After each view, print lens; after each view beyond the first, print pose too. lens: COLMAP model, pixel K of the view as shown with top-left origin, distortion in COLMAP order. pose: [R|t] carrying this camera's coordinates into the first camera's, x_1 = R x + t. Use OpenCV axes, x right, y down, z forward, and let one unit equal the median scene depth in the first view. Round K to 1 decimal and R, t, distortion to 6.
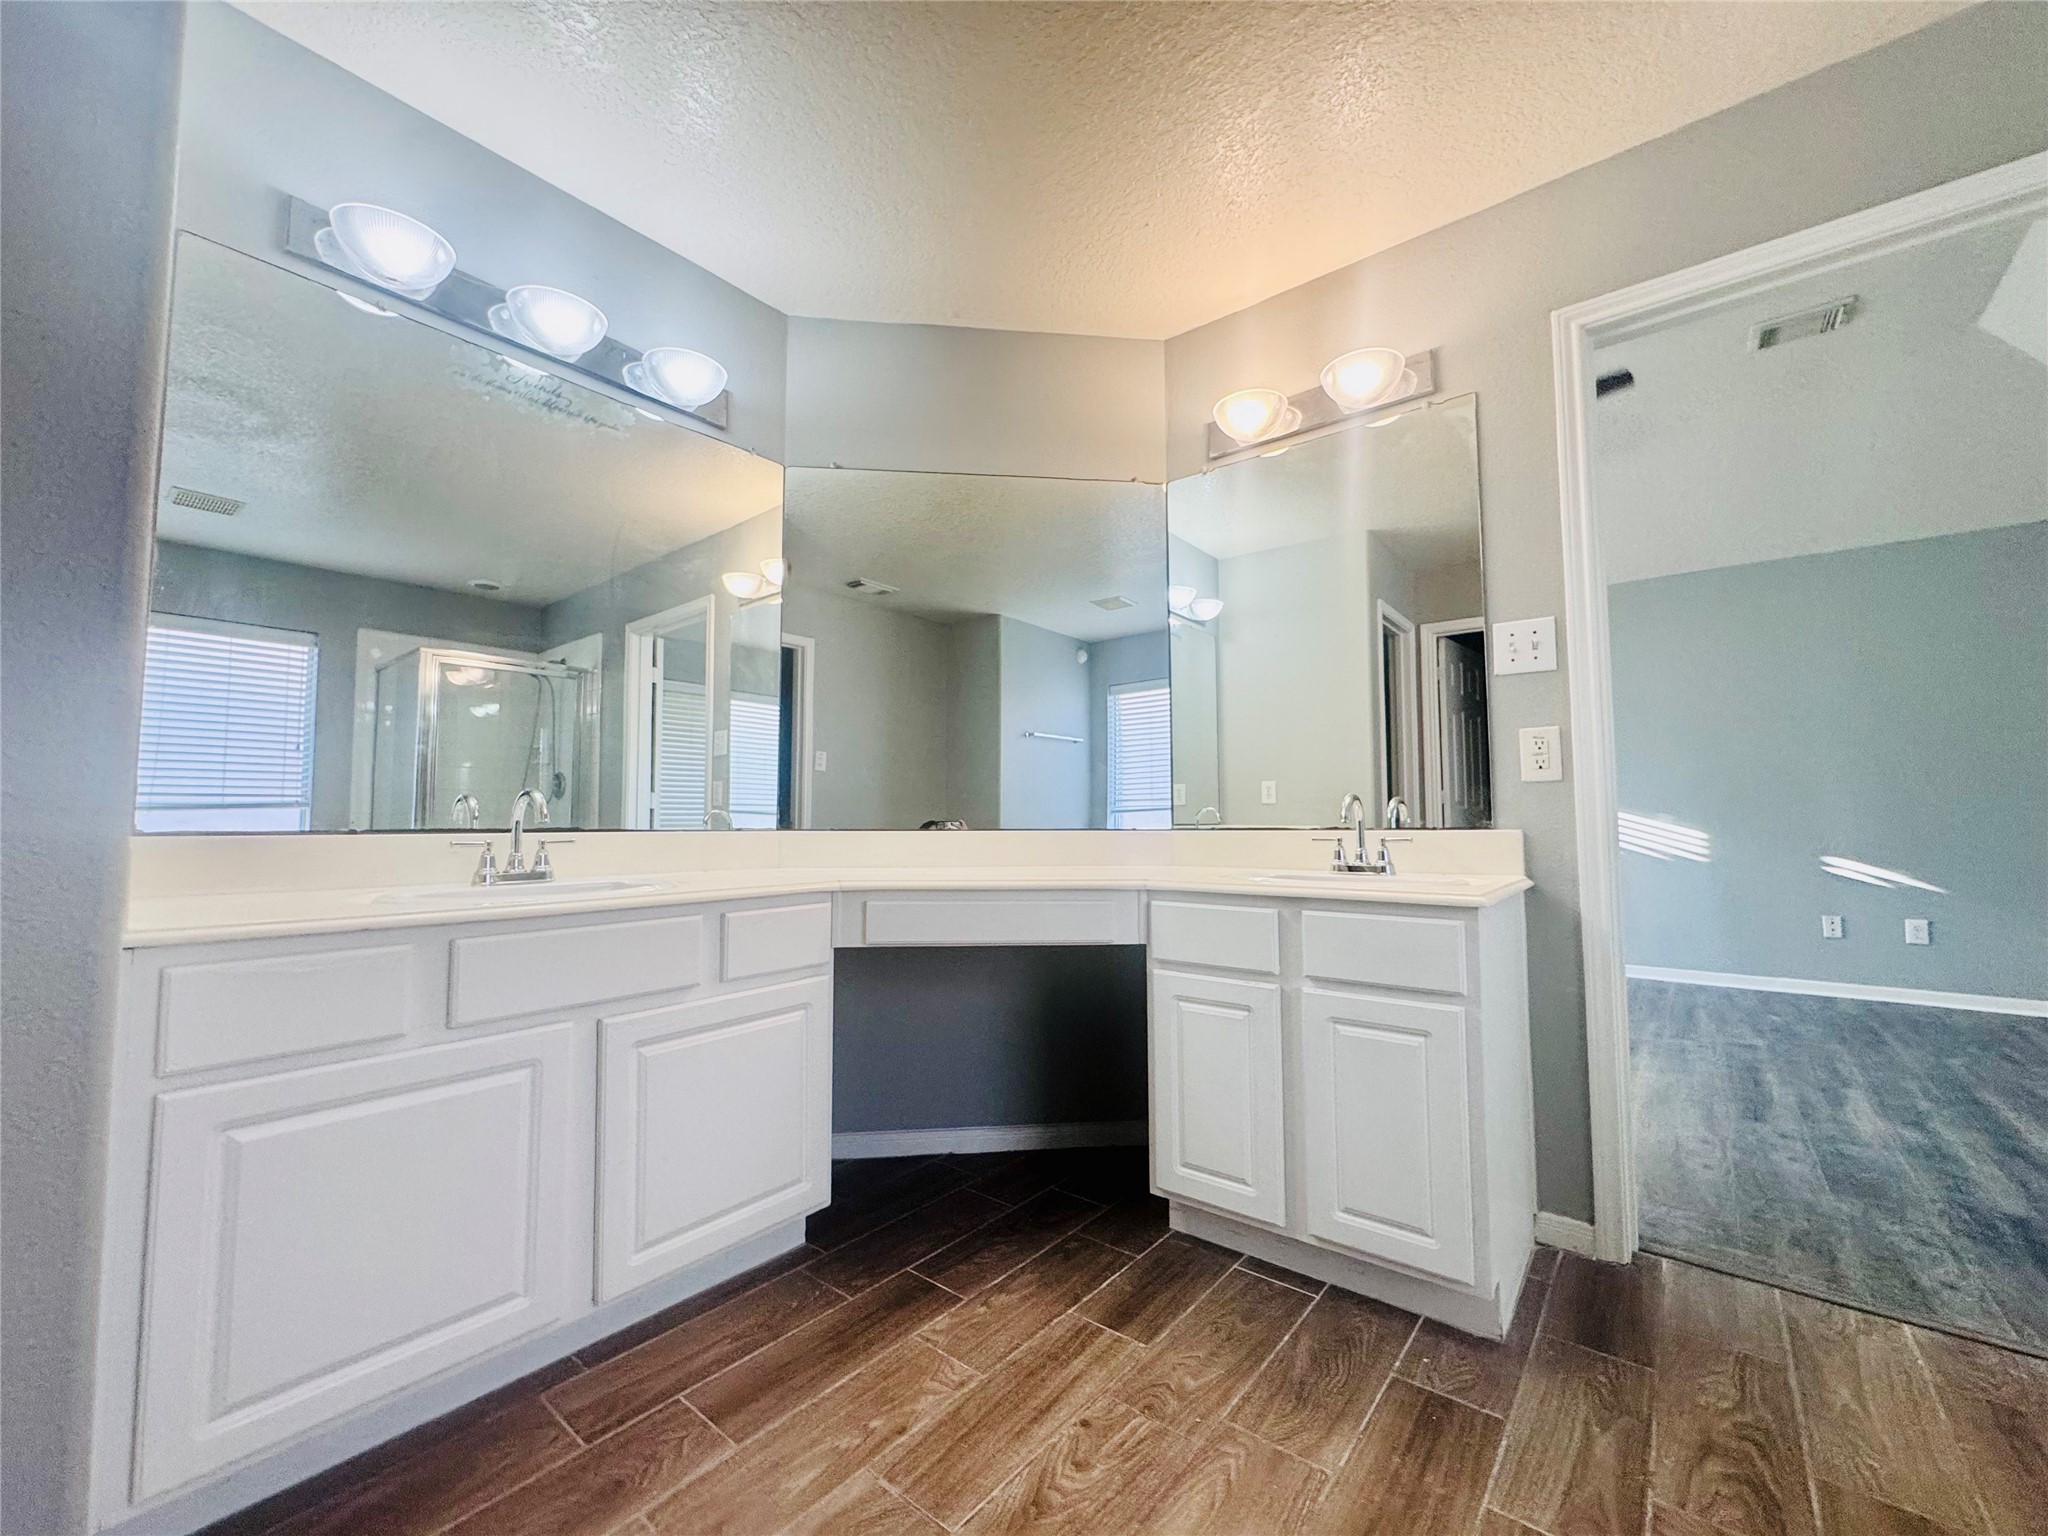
lens RADIAL K [[825.4, 0, 1024.7], [0, 825.4, 775.6], [0, 0, 1]] dist [0.000132, 0.000378]
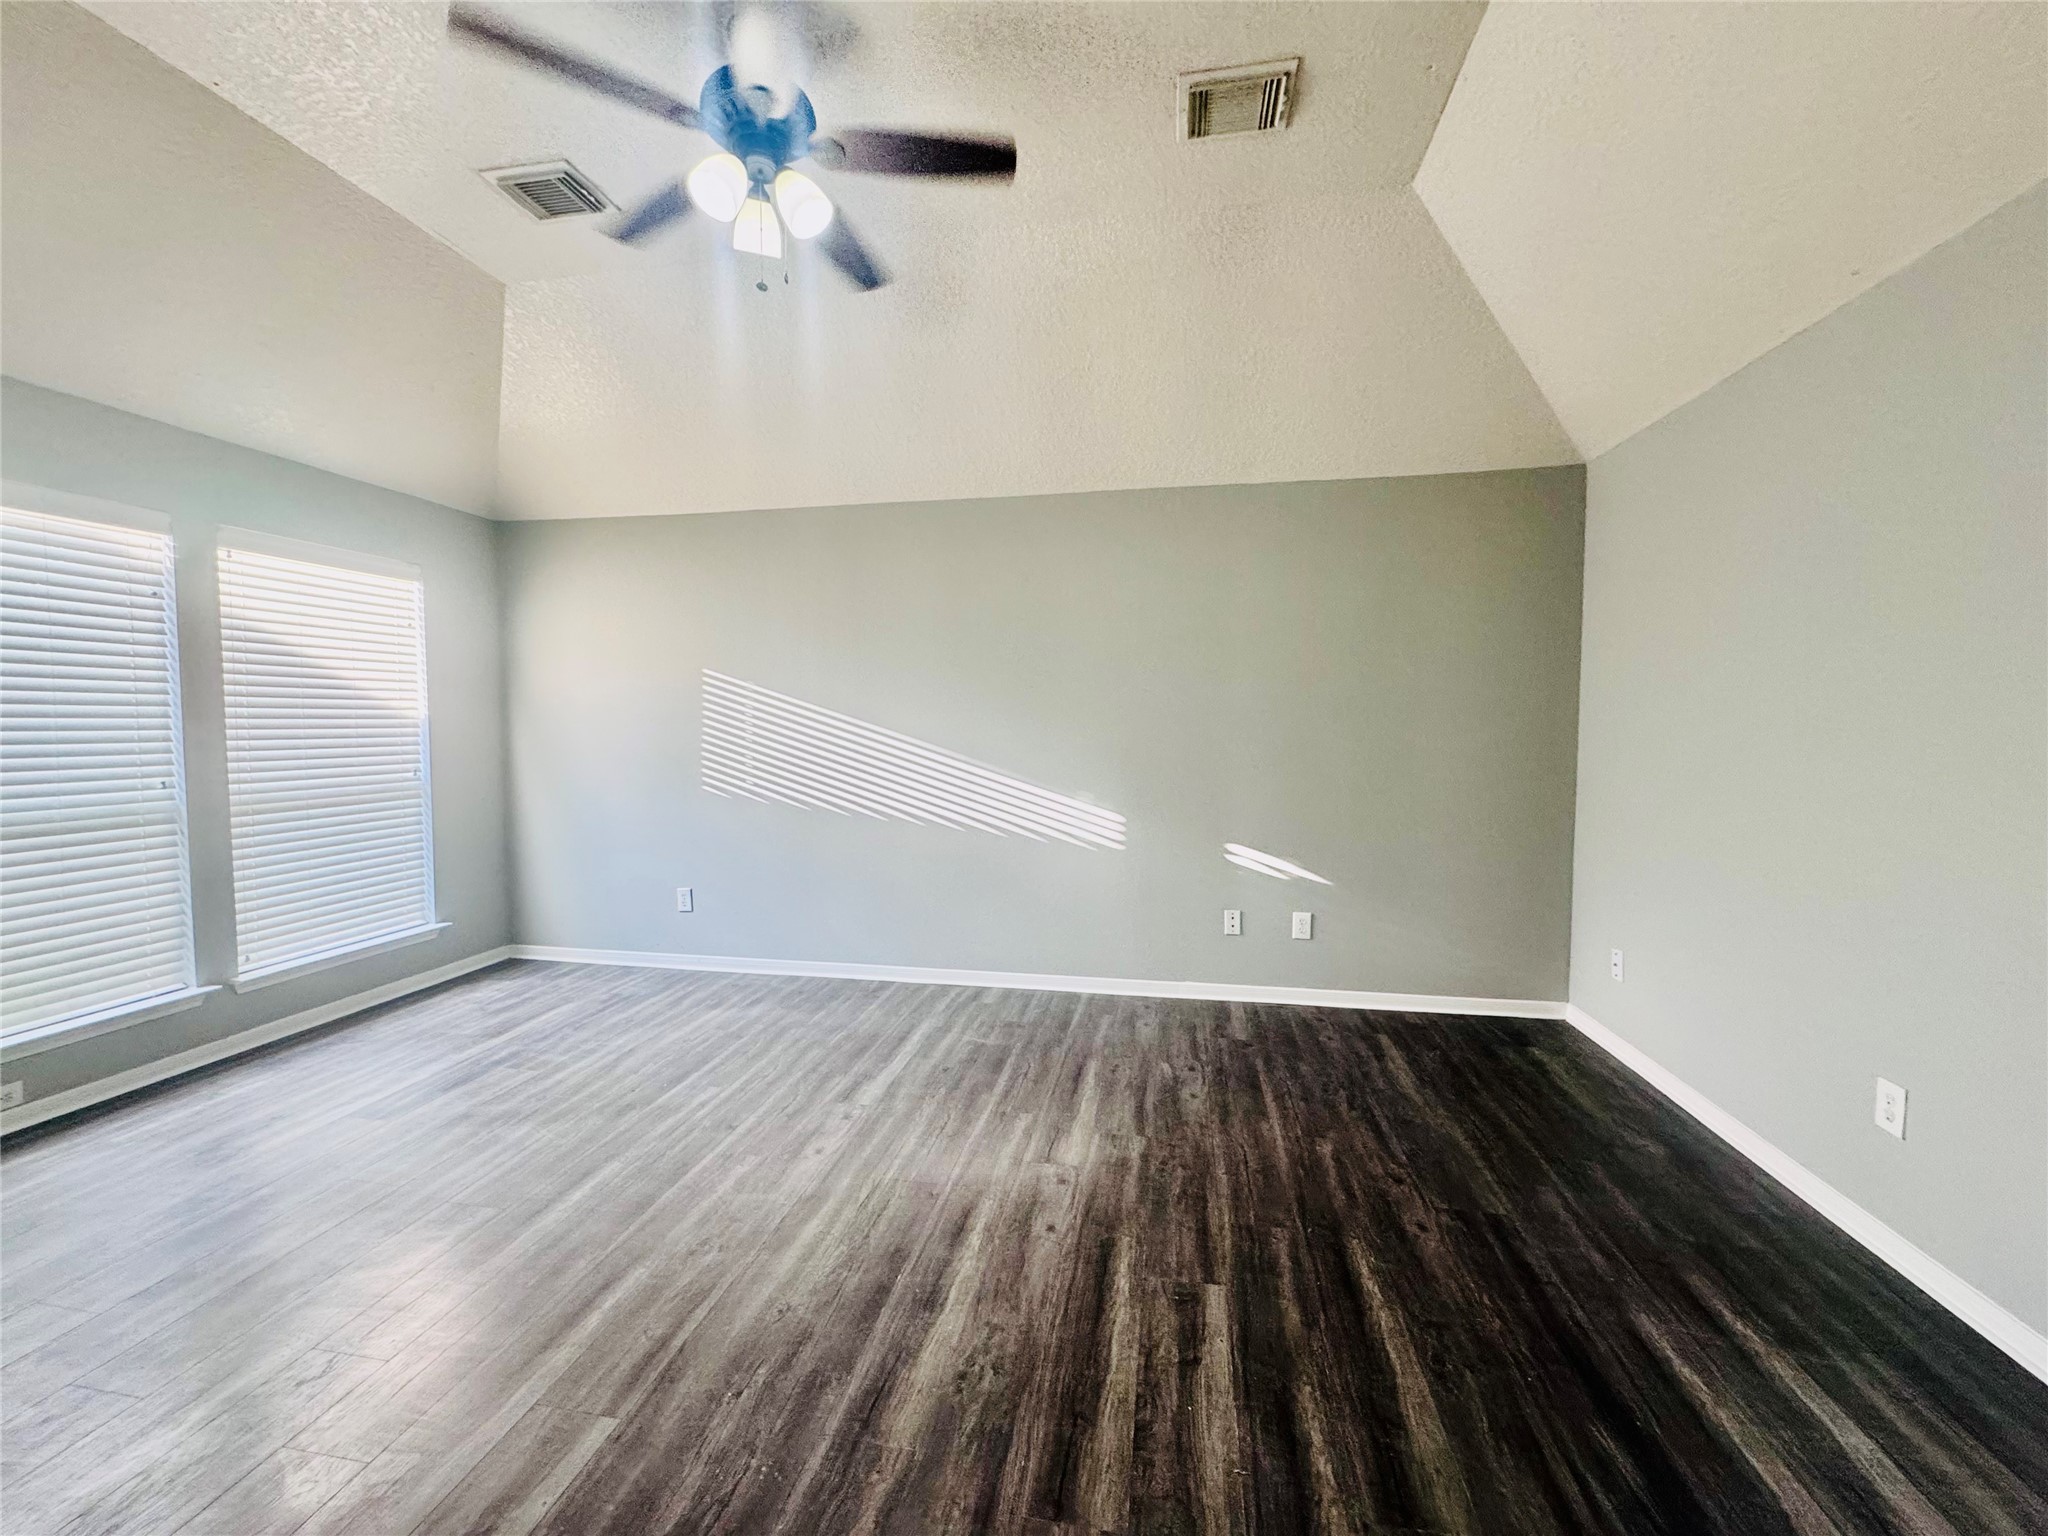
lens RADIAL K [[825.4, 0, 1026.4], [0, 825.4, 763.9], [0, 0, 1]] dist [0.000132, 0.000378]
pose [[0.879530, -0.025507, 0.475160, 0.424129], [-0.030484, 0.993491, 0.109757, -0.079560], [-0.474867, -0.111019, 0.873027, 0.405975]]
